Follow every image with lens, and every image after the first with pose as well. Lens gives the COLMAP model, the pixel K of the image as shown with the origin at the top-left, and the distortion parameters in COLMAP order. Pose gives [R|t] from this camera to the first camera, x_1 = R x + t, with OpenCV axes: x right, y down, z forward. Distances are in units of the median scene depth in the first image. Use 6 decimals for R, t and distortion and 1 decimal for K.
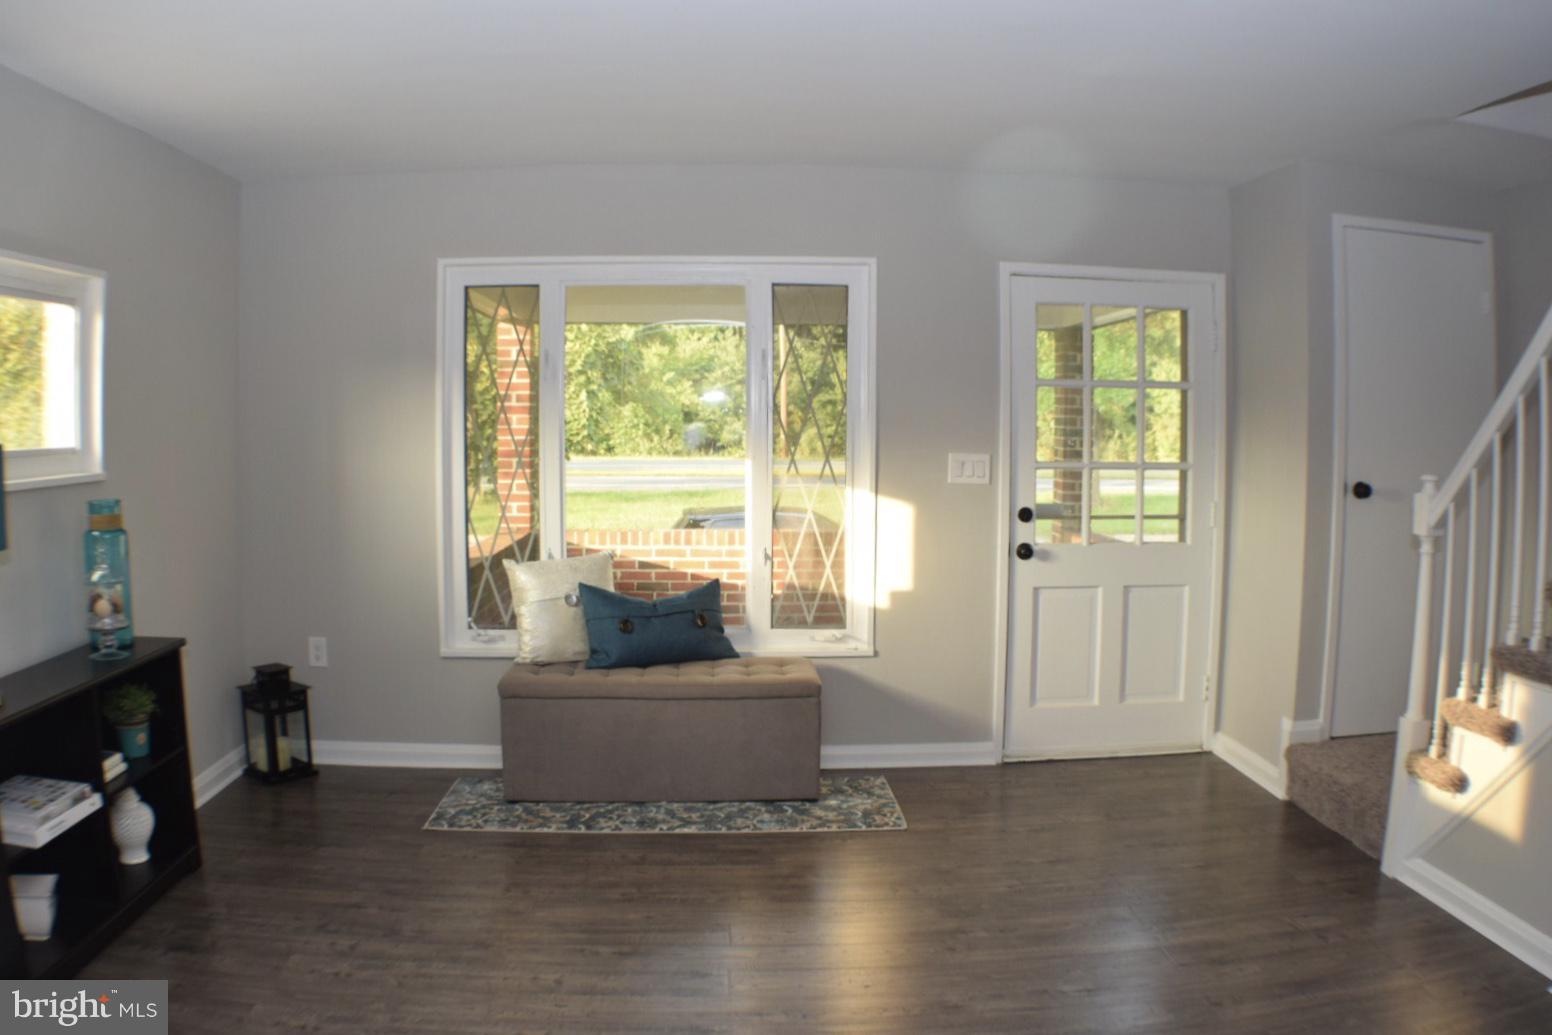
lens RADIAL K [[1235.4, 0, 776.0], [0, 1235.4, 517.5], [0, 0, 1]] dist [-0.265196, 0.011998]
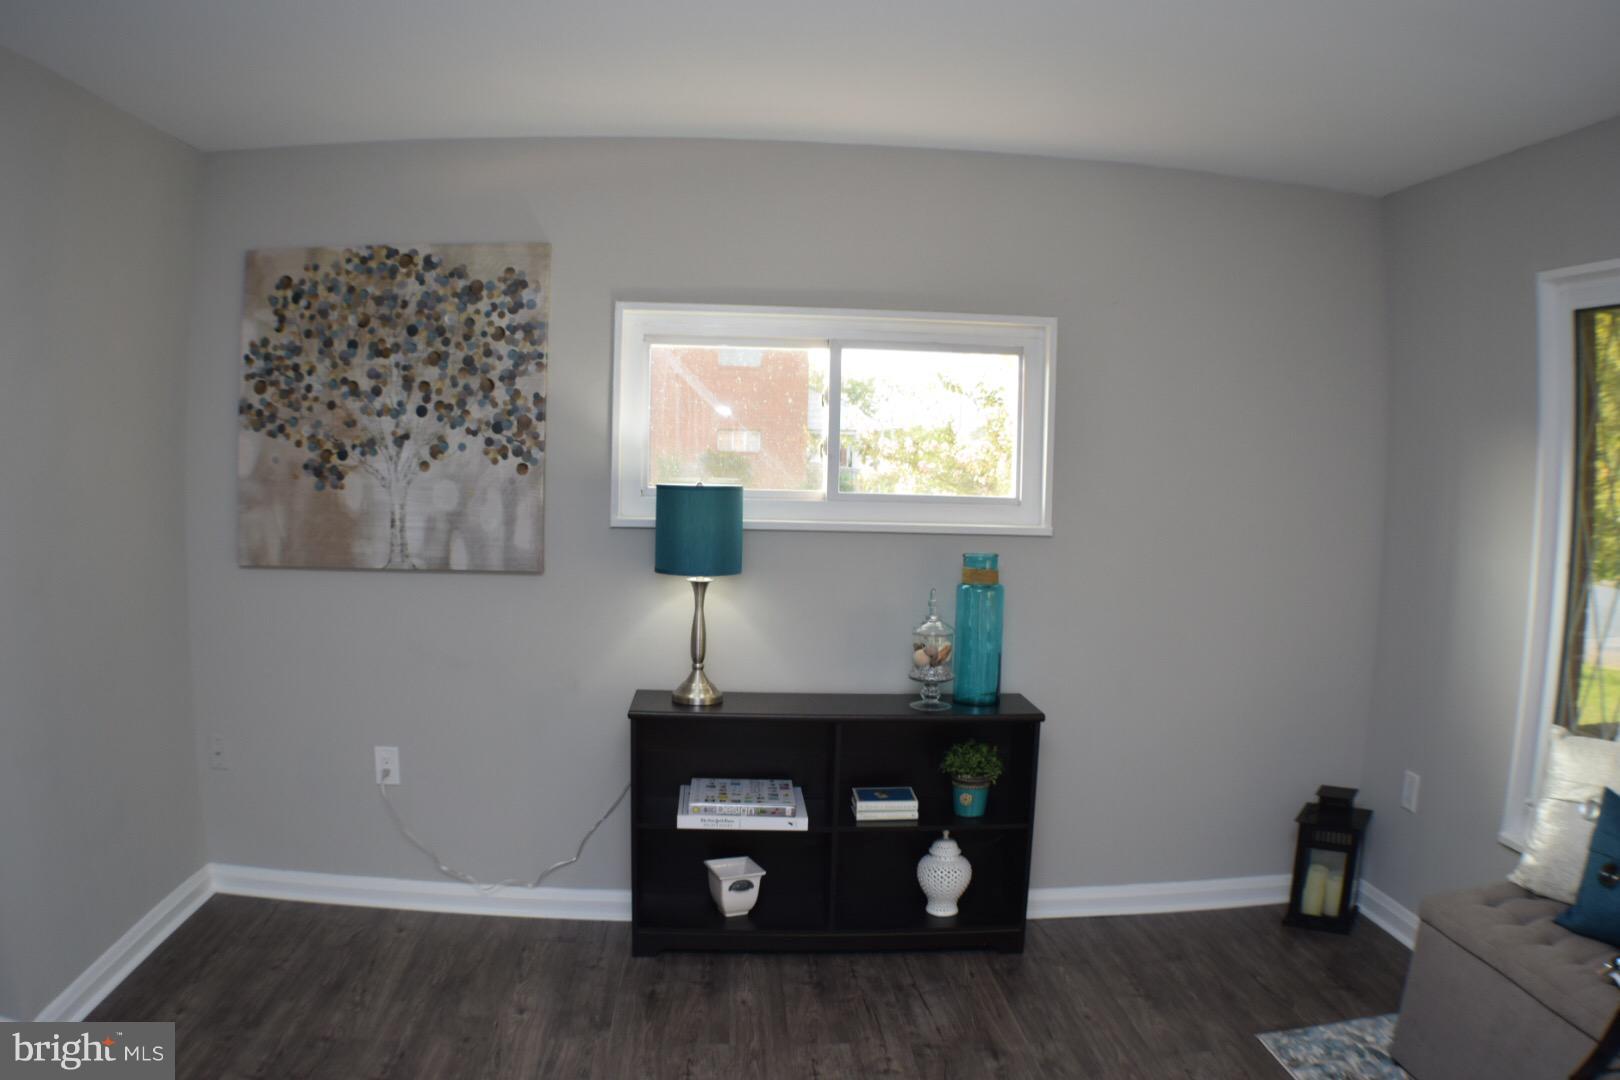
lens RADIAL K [[1220.3, 0, 810.0], [0, 1220.3, 540.0], [0, 0, 1]] dist [-0.286853, 0.064512]
pose [[0.011653, 0.078284, -0.996863, 0.337915], [-0.102021, 0.991821, 0.076696, -0.069143], [0.994714, 0.100807, 0.019544, 0.601920]]
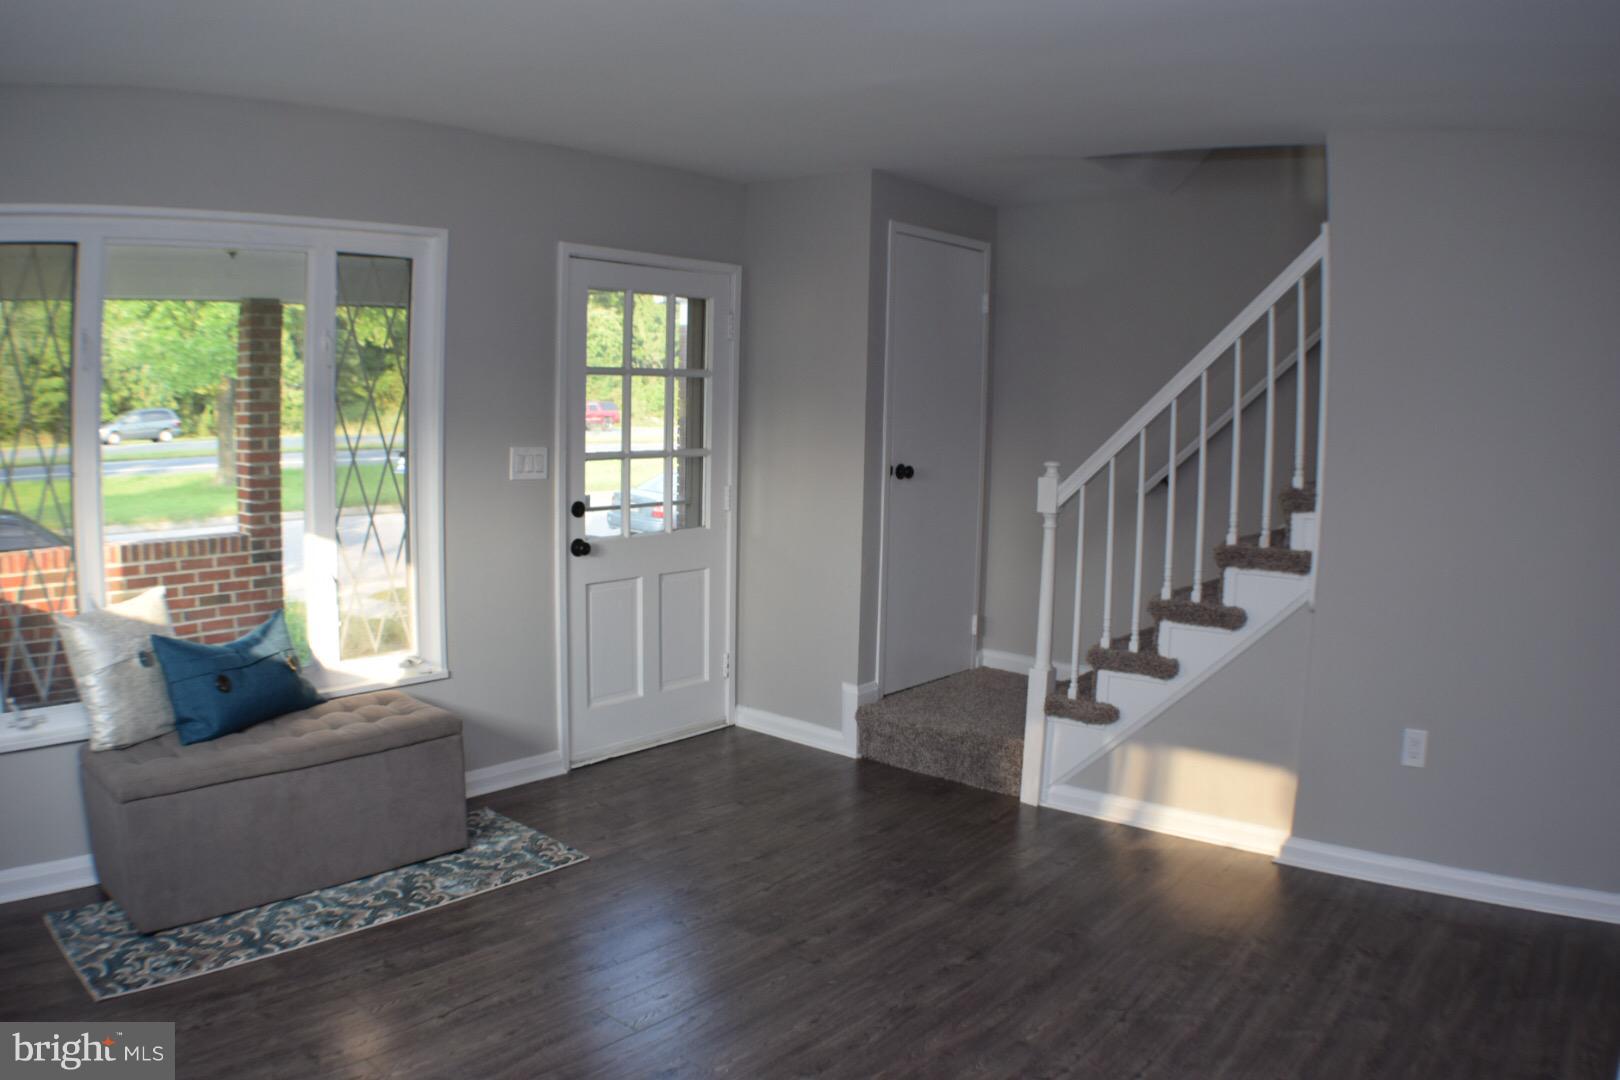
lens RADIAL K [[1220.3, 0, 810.0], [0, 1220.3, 540.0], [0, 0, 1]] dist [-0.286853, 0.064512]
pose [[0.683929, -0.074774, 0.725707, -0.383708], [0.037378, 0.997019, 0.067502, -0.037808], [-0.728591, -0.019041, 0.684684, 0.239306]]
